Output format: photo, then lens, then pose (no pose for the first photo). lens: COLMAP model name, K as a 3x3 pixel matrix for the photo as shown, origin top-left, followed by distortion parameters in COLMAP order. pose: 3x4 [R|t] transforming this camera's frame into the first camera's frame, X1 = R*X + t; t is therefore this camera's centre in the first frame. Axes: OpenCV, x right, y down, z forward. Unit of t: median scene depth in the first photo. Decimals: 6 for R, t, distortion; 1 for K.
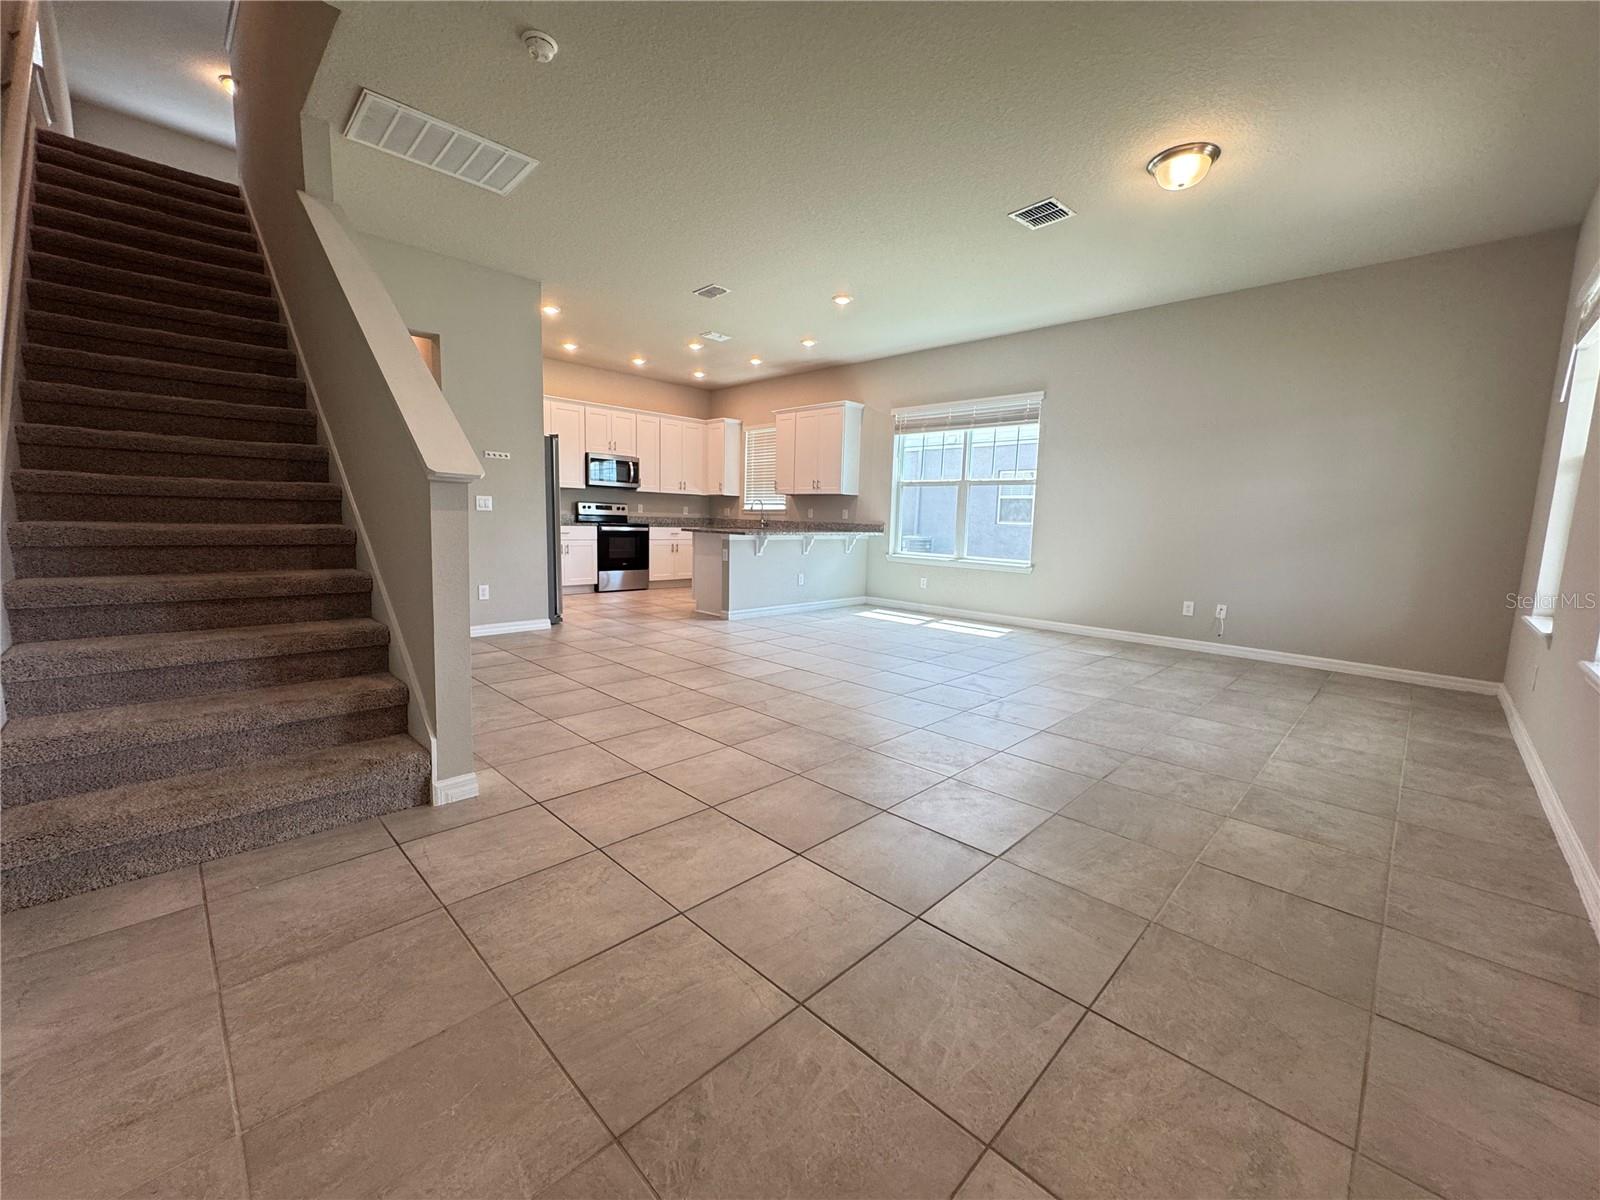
lens RADIAL K [[637.9, 0, 799.6], [0, 637.9, 598.4], [0, 0, 1]] dist [-0.004327, 0.000749]
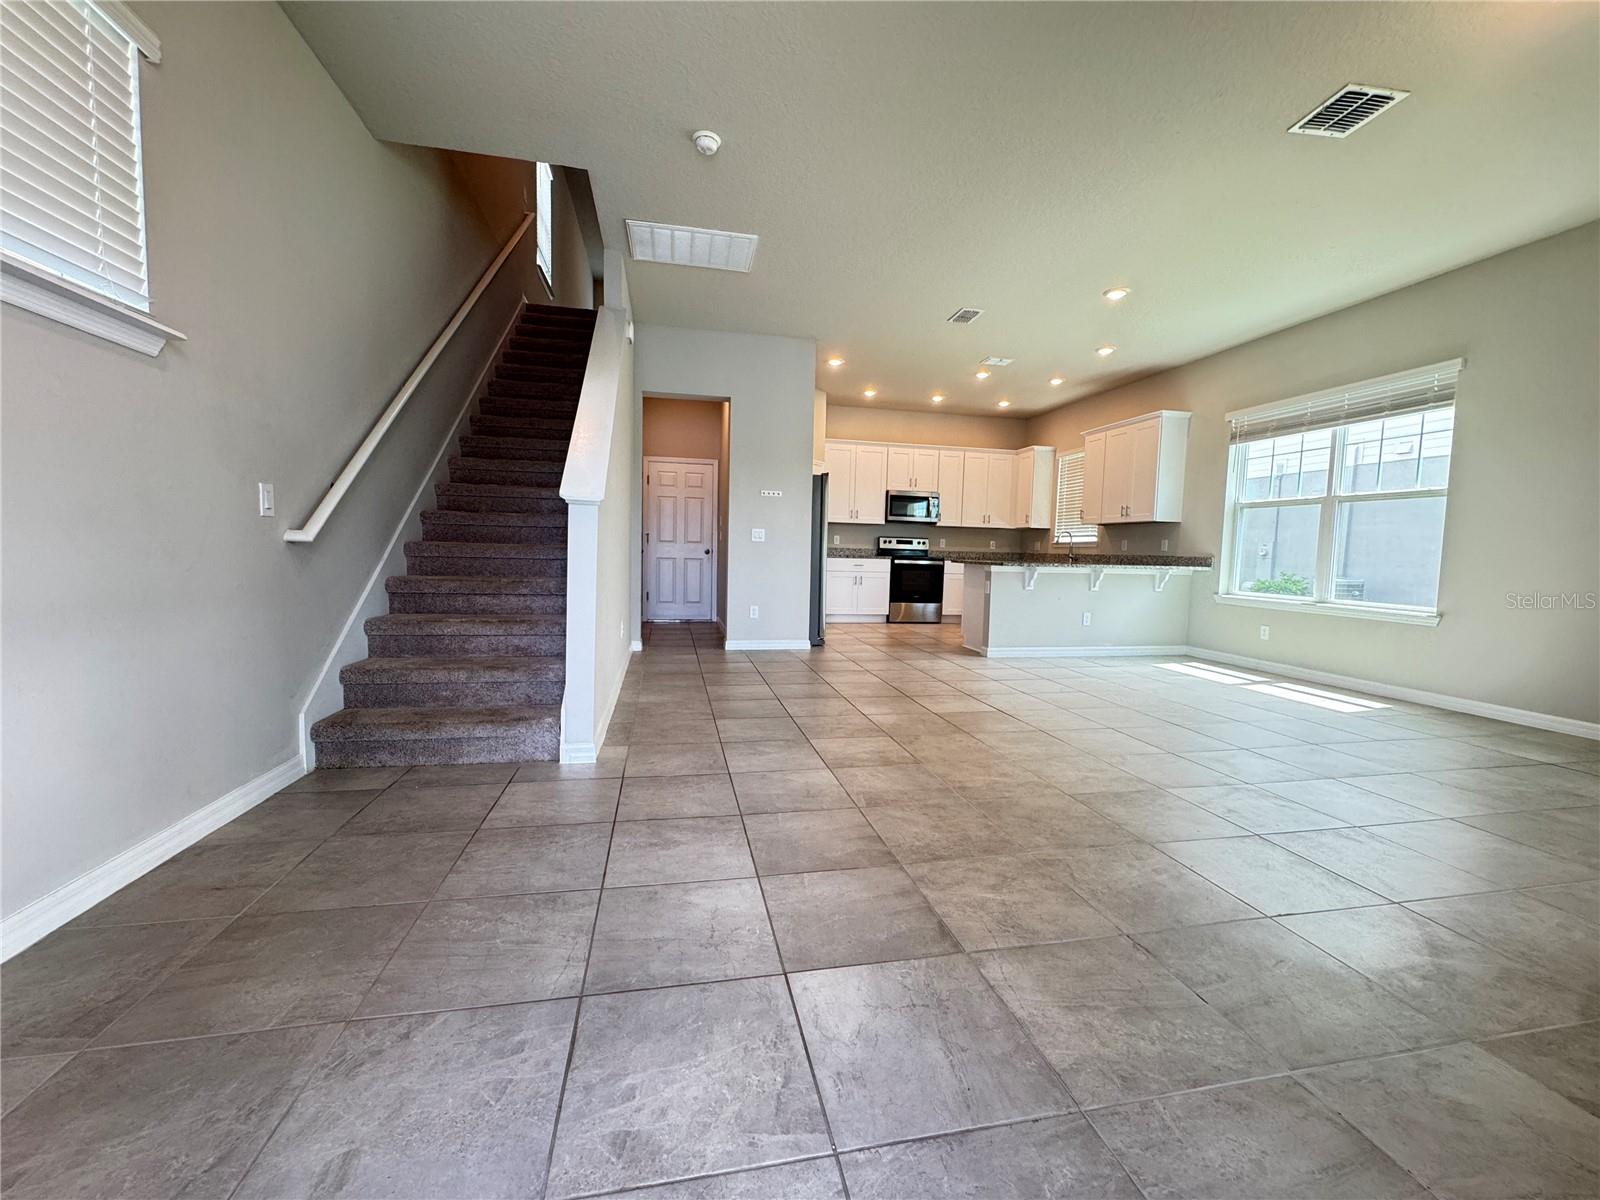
lens RADIAL K [[637.9, 0, 799.7], [0, 637.9, 598.4], [0, 0, 1]] dist [-0.004327, 0.000749]
pose [[0.832647, 0.035575, -0.552661, 0.144589], [-0.071847, 0.996440, -0.044104, 0.007821], [0.549125, 0.076430, 0.832238, 0.057198]]
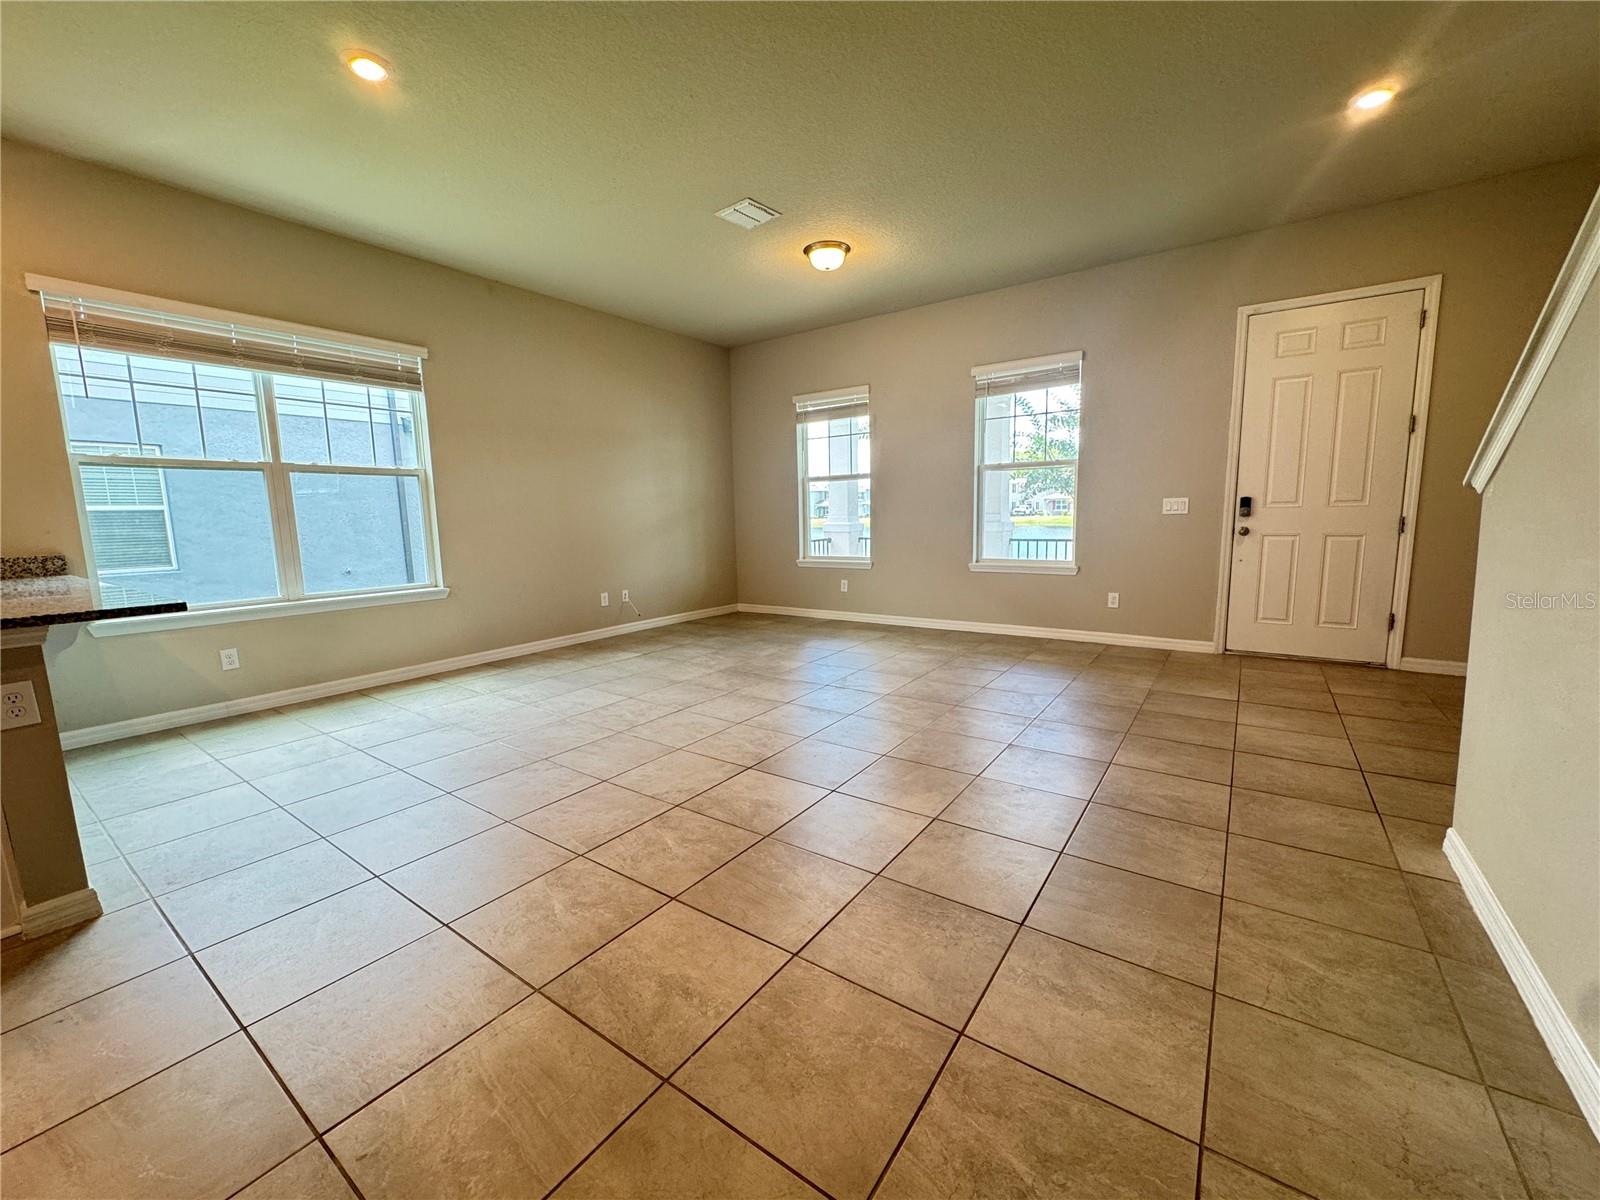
lens RADIAL K [[637.9, 0, 798.5], [0, 637.9, 593.0], [0, 0, 1]] dist [-0.004327, 0.000749]
pose [[-0.161894, -0.146651, 0.975850, -0.355680], [0.140494, 0.975397, 0.169891, -0.094662], [-0.976756, 0.164605, -0.137307, 0.590671]]
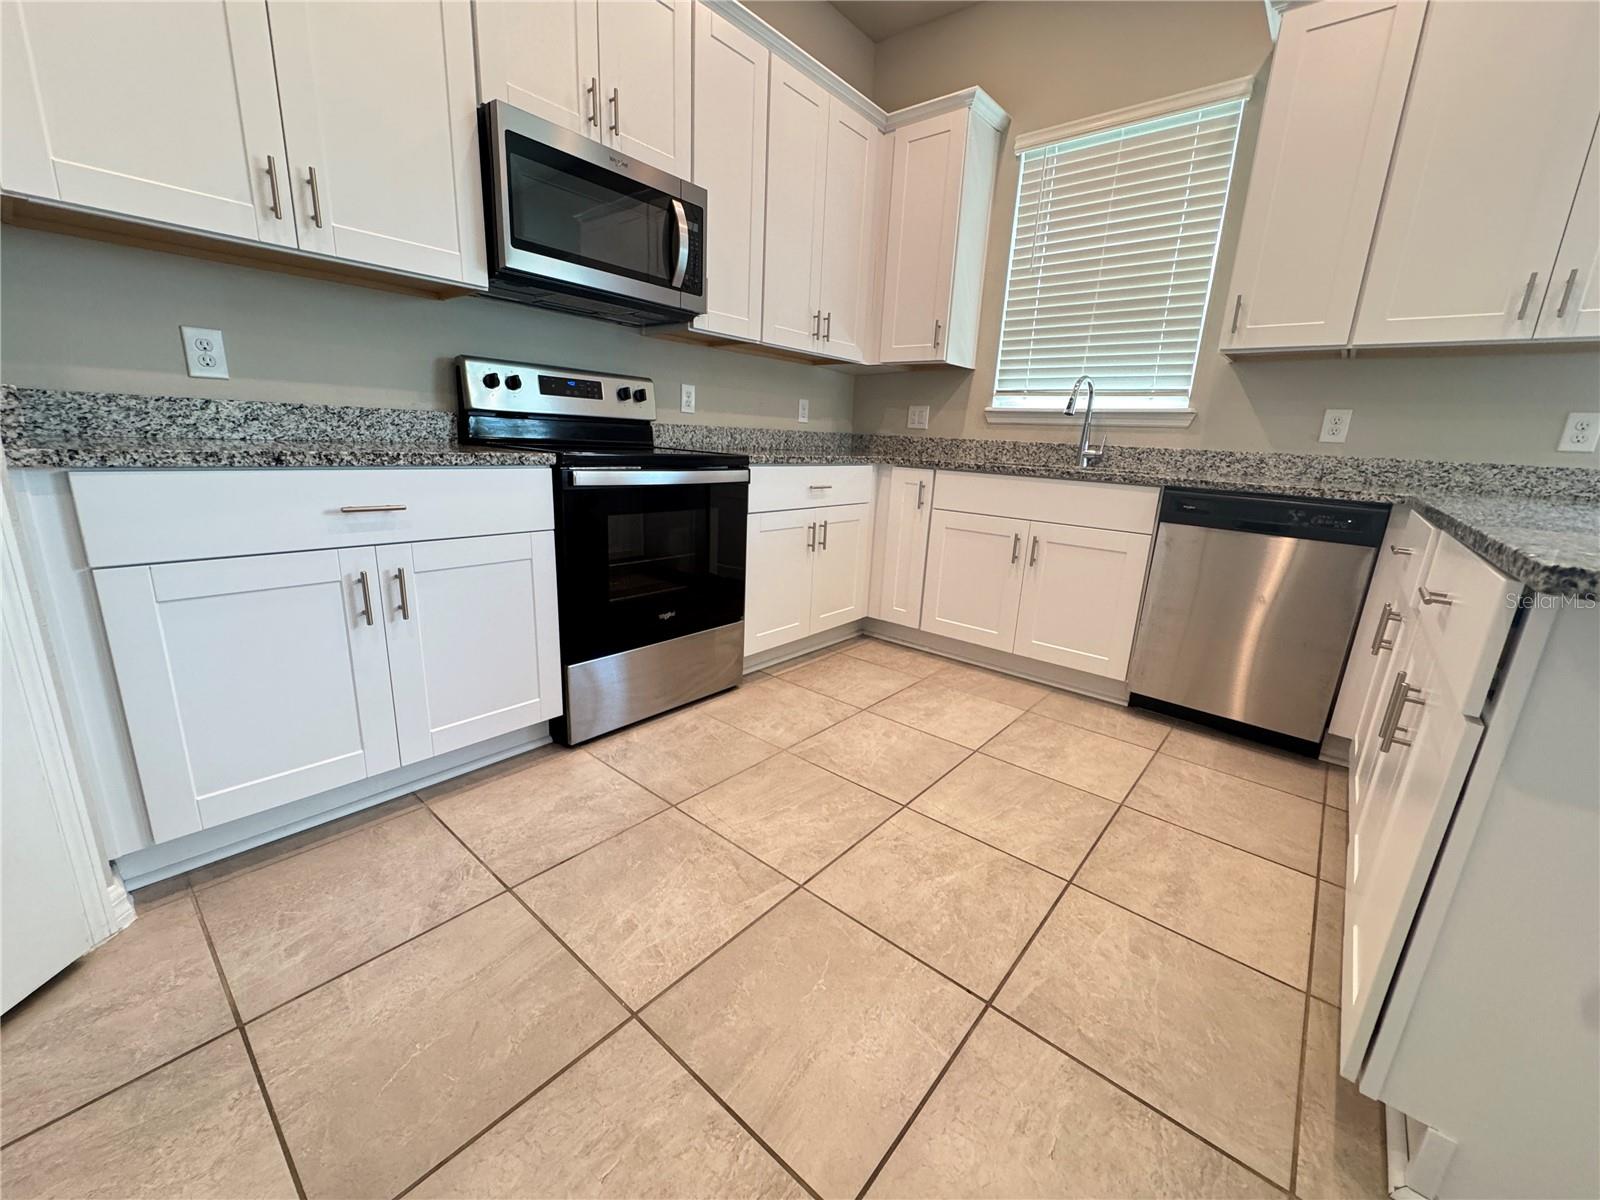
lens RADIAL K [[637.9, 0, 798.9], [0, 637.9, 596.4], [0, 0, 1]] dist [-0.004327, 0.000749]
pose [[0.996608, -0.002763, 0.082244, -0.266567], [-0.007505, 0.992219, 0.124282, -0.102479], [-0.081948, -0.124478, 0.988833, 0.818441]]
